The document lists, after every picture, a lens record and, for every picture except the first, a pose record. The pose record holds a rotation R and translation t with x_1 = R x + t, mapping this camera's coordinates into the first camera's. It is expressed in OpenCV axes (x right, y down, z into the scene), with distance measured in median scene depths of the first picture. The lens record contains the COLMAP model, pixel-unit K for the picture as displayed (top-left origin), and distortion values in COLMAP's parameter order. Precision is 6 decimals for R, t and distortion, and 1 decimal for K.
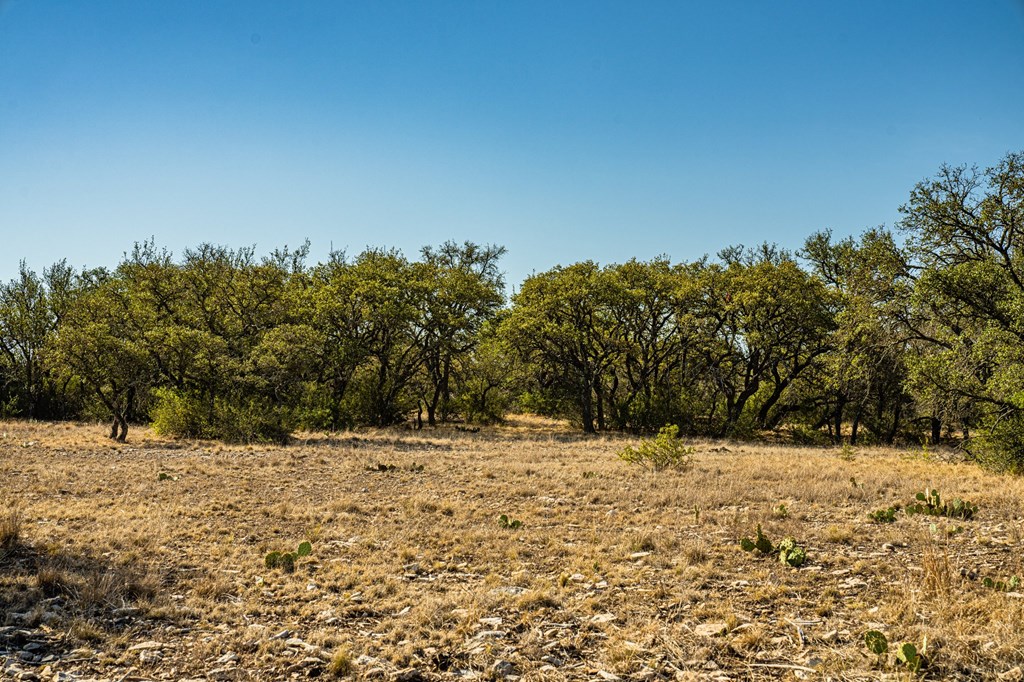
lens RADIAL K [[480.1, 0, 512.0], [0, 480.1, 342.3], [0, 0, 1]] dist [0.000398, 0.000072]
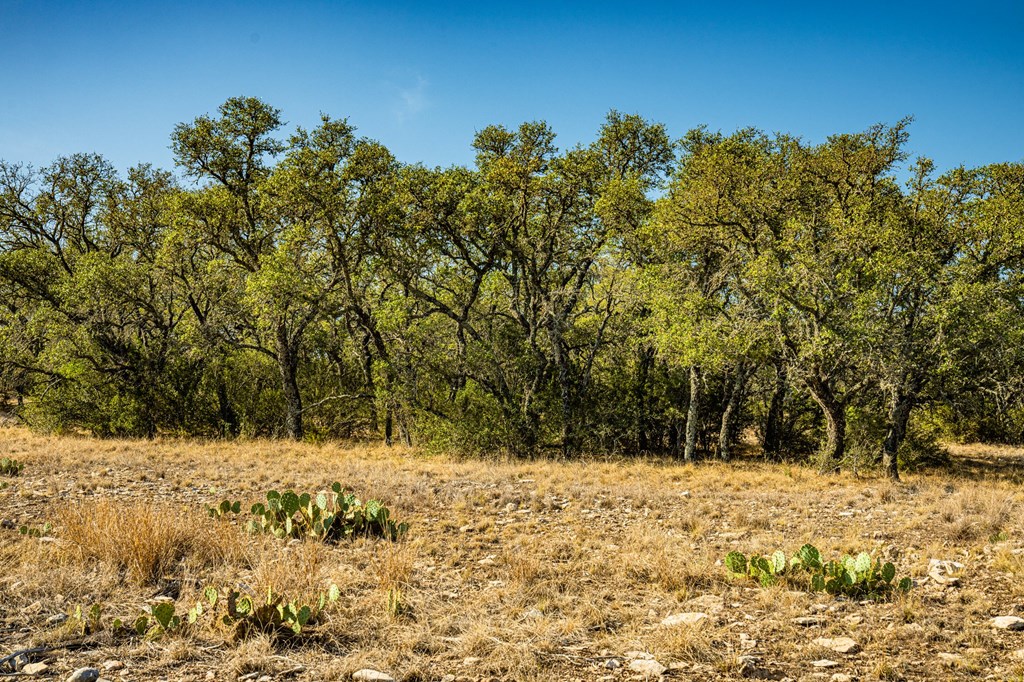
lens RADIAL K [[480.1, 0, 512.1], [0, 480.1, 340.9], [0, 0, 1]] dist [0.000398, 0.000072]
pose [[0.972587, 0.022691, 0.231428, 1.819204], [-0.023604, 0.999721, 0.001178, 0.020802], [-0.231336, -0.006609, 0.972851, -0.371782]]
